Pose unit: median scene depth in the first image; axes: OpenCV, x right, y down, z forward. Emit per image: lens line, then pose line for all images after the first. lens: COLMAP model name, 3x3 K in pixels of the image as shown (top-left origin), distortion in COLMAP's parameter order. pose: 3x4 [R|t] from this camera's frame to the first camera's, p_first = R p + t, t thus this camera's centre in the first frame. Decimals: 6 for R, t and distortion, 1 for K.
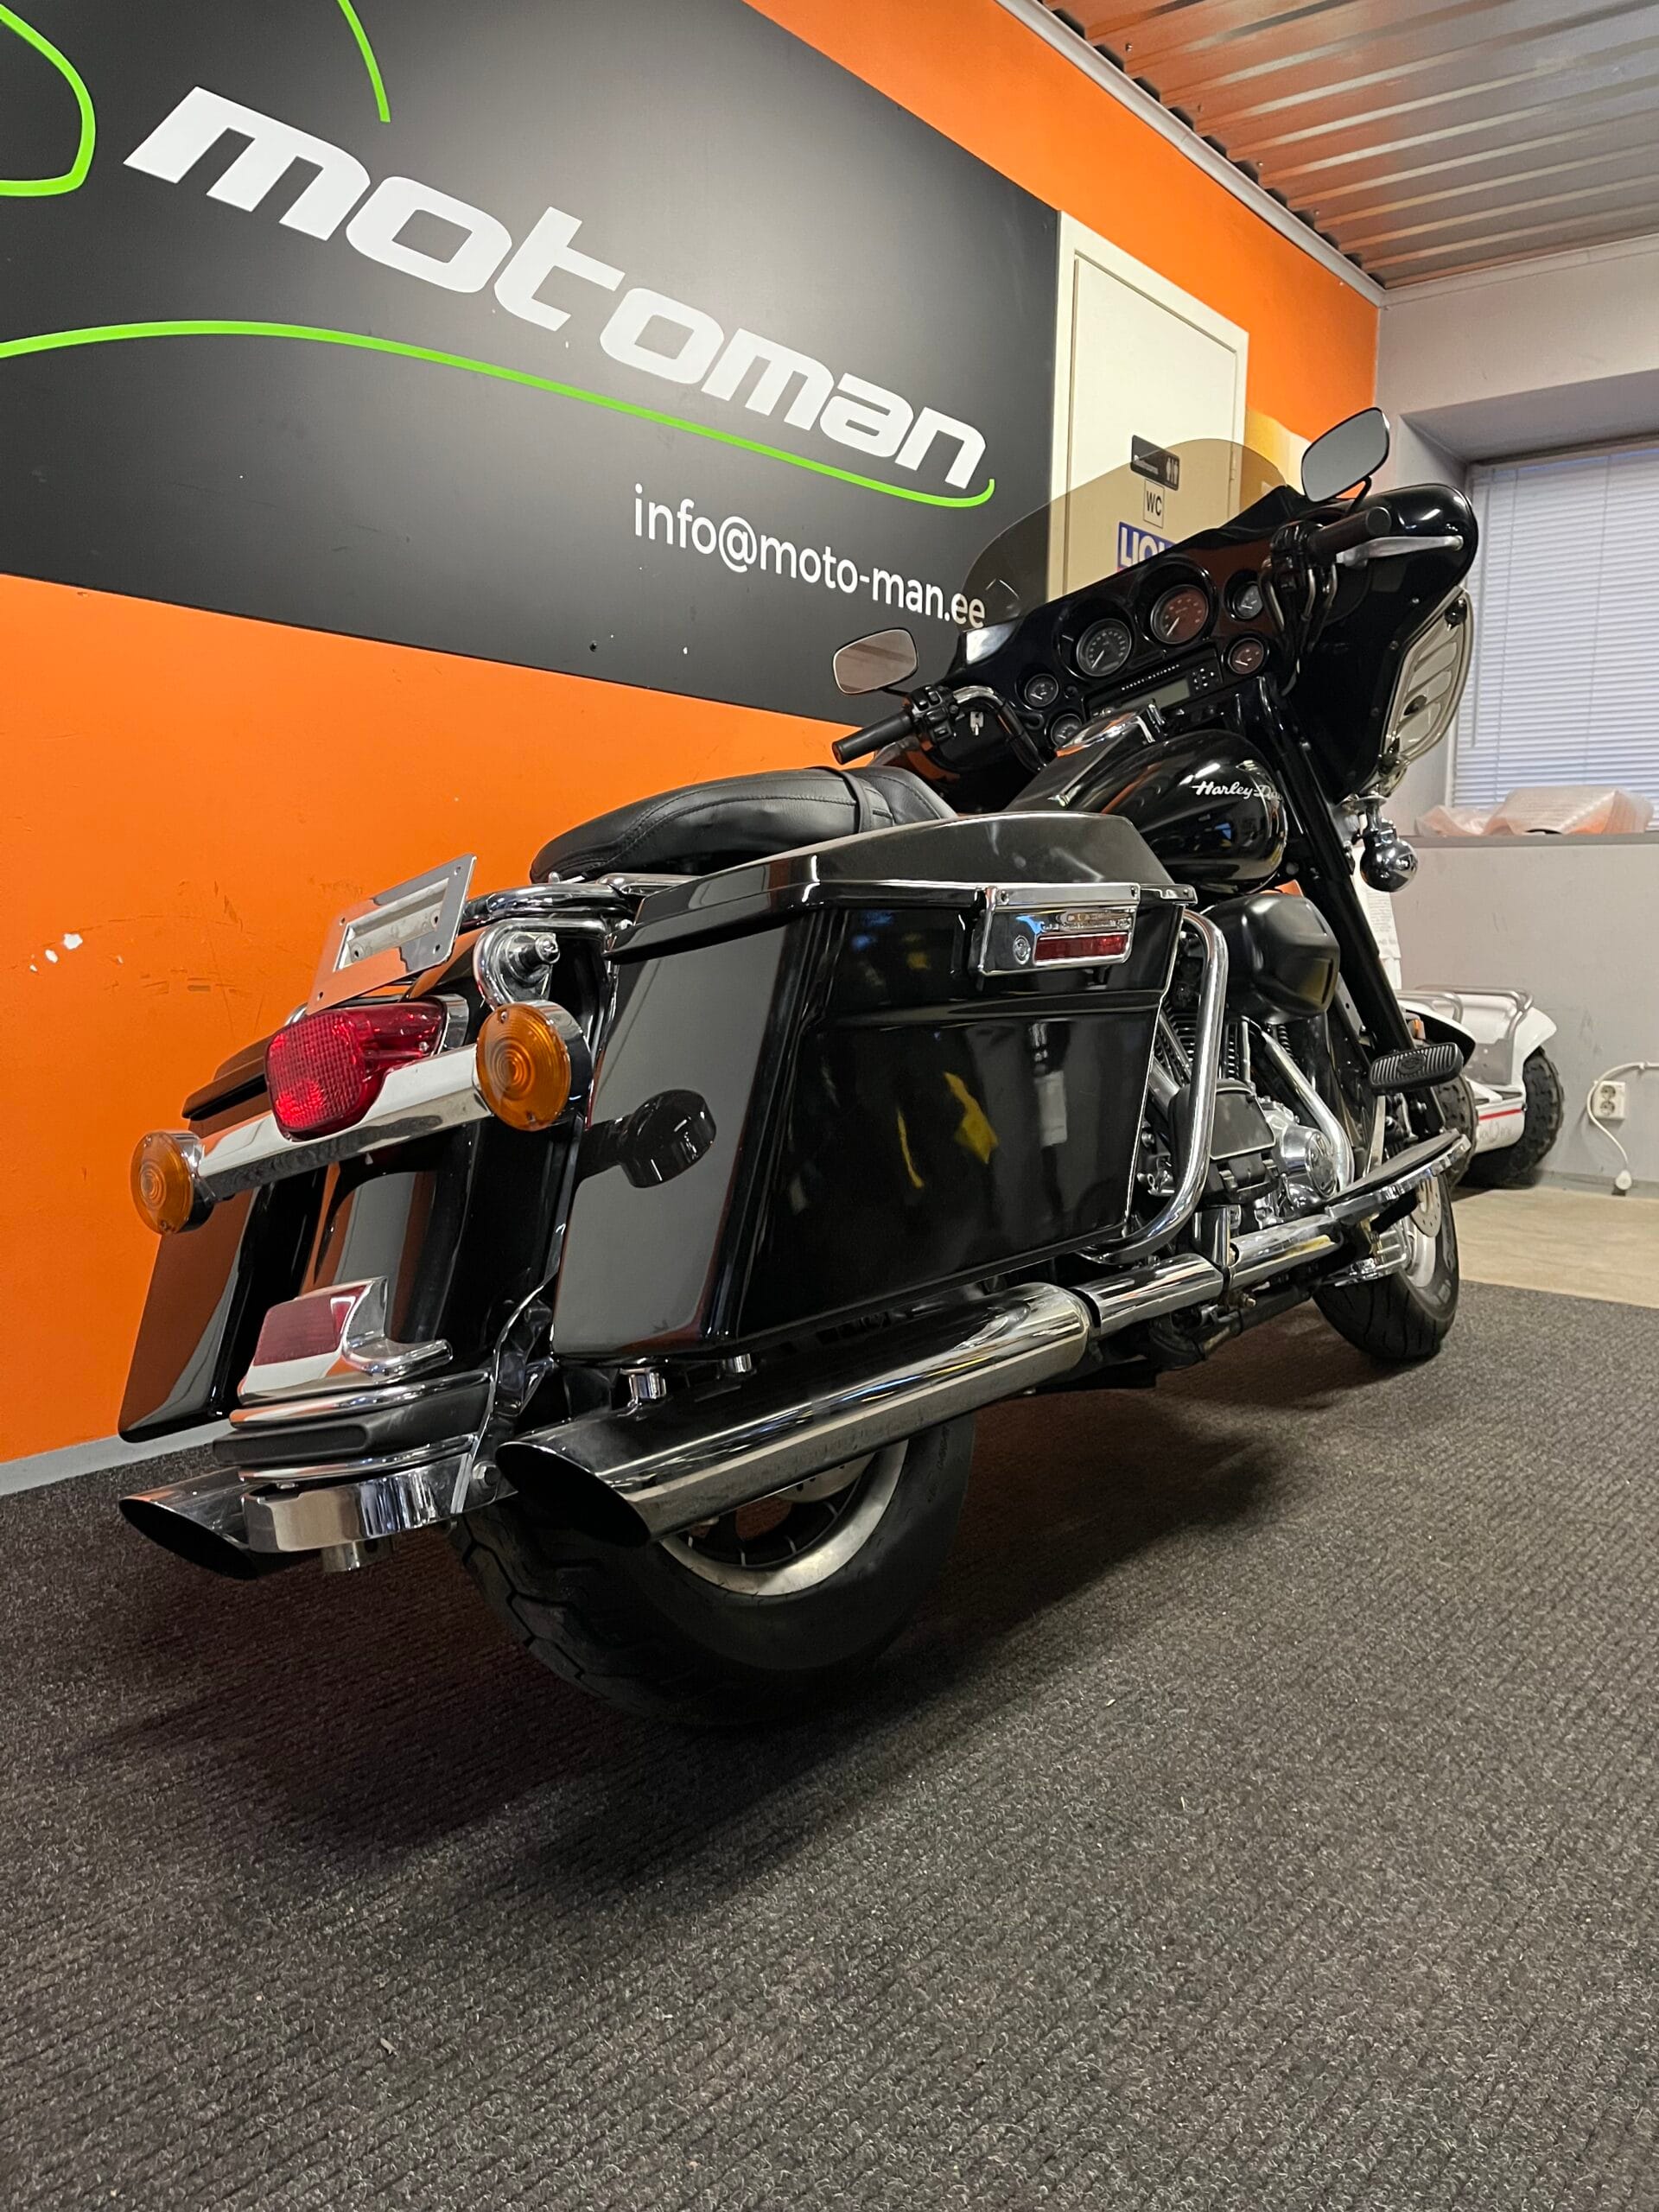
lens RADIAL K [[1665.5, 0, 835.8], [0, 1665.5, 1065.4], [0, 0, 1]] dist [0.069761, -0.101625]
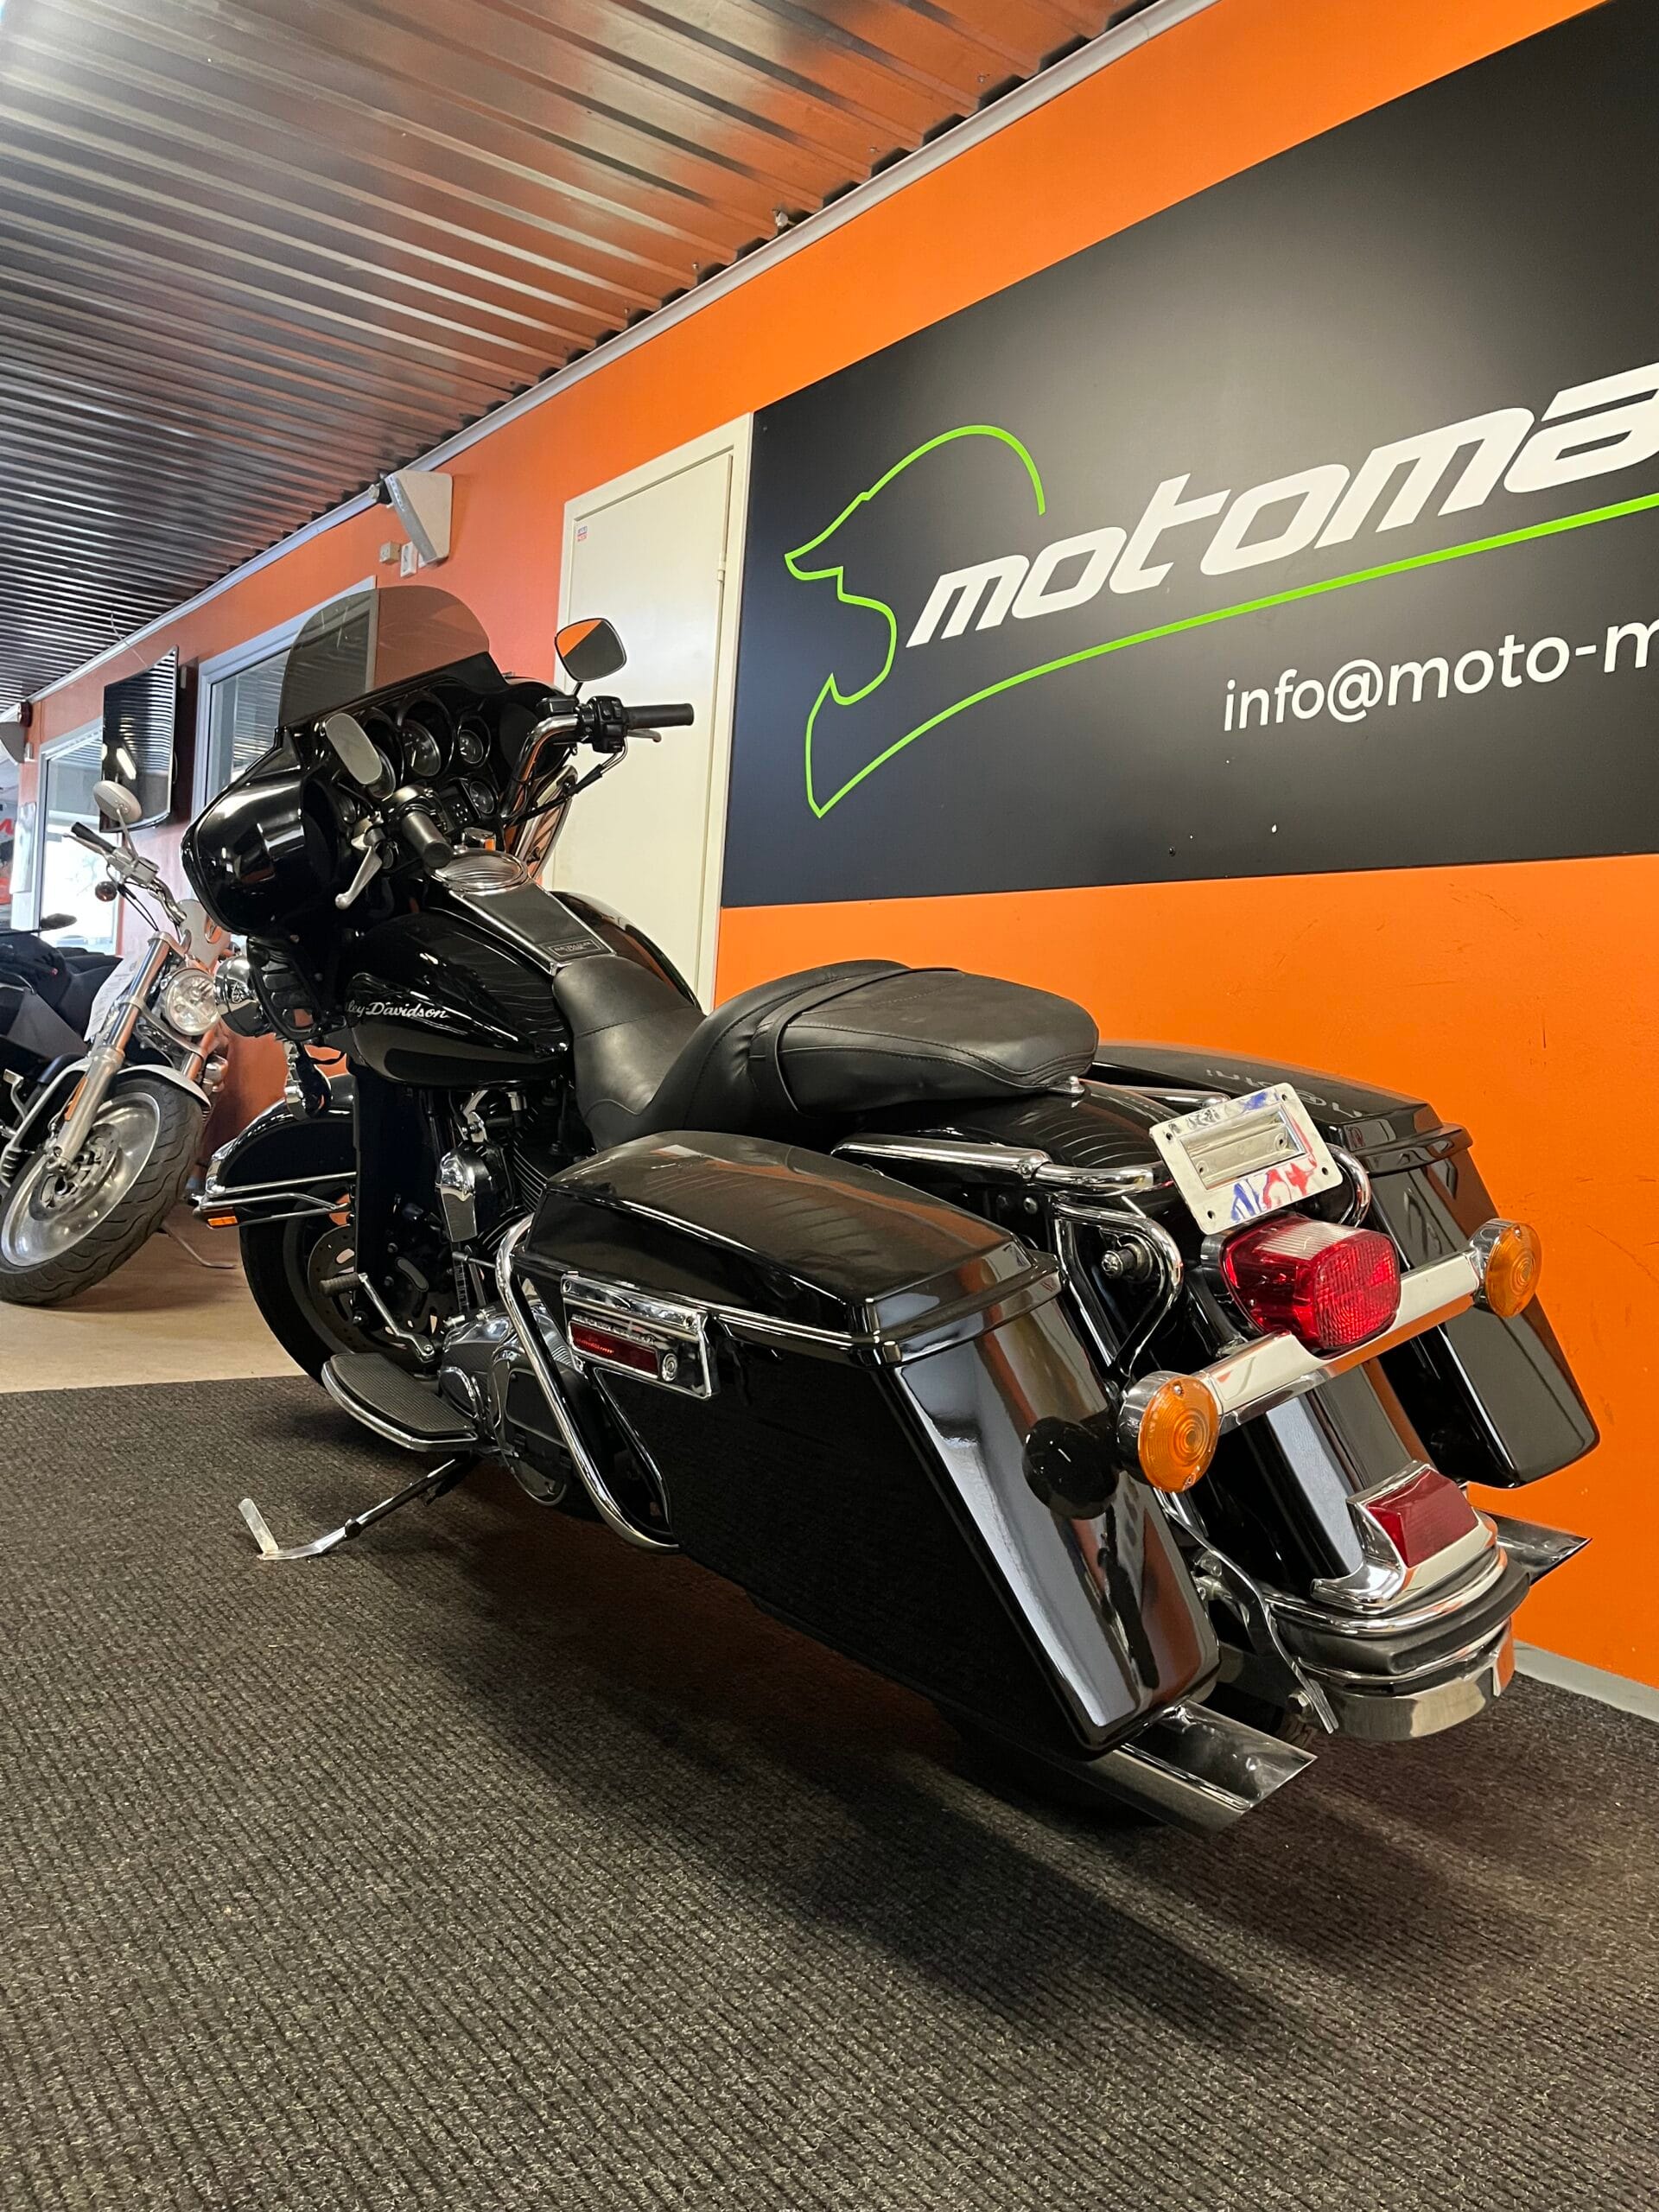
lens RADIAL K [[1665.5, 0, 832.8], [0, 1665.5, 1098.4], [0, 0, 1]] dist [0.069761, -0.101625]
pose [[-0.259669, -0.015288, -0.965577, 1.020614], [-0.154365, 0.987675, 0.025875, -0.100882], [0.953280, 0.155770, -0.258828, 1.205733]]
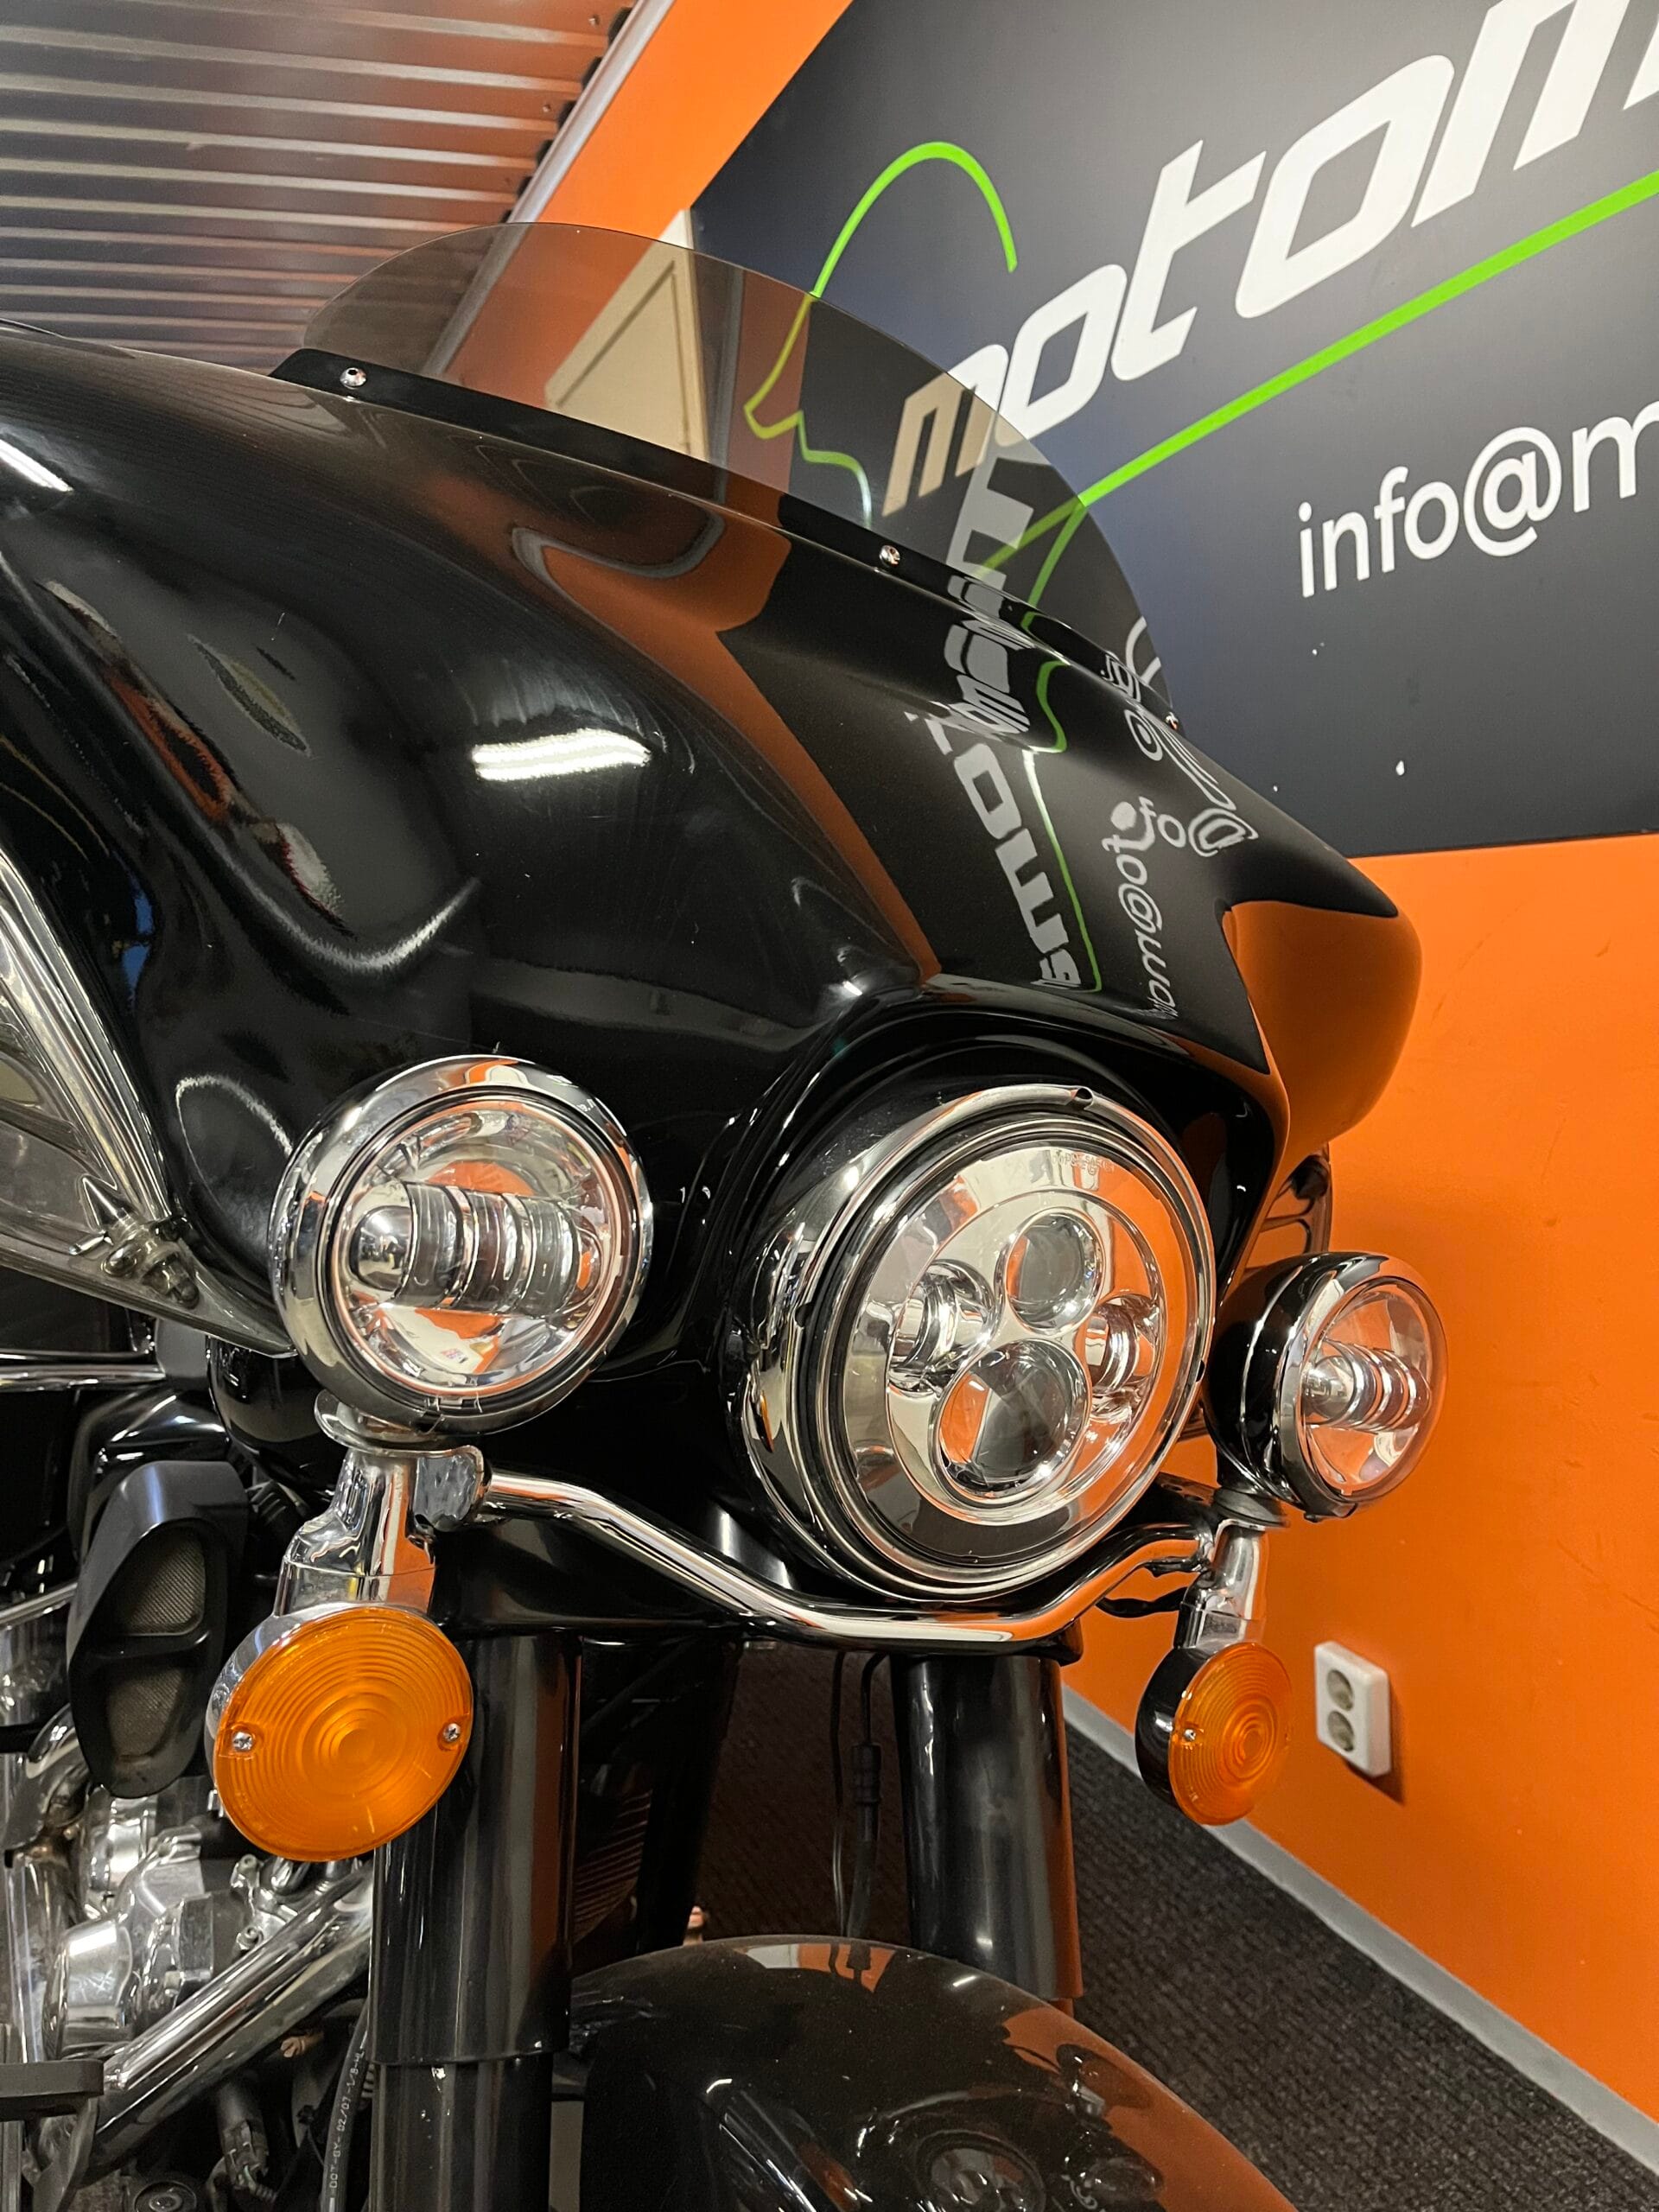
lens RADIAL K [[1665.5, 0, 837.2], [0, 1665.5, 1120.8], [0, 0, 1]] dist [0.069761, -0.101625]
pose [[-0.463943, 0.131475, -0.876054, 0.534341], [-0.001947, 0.988772, 0.149422, -0.254932], [0.885863, 0.071029, -0.458478, 1.276545]]
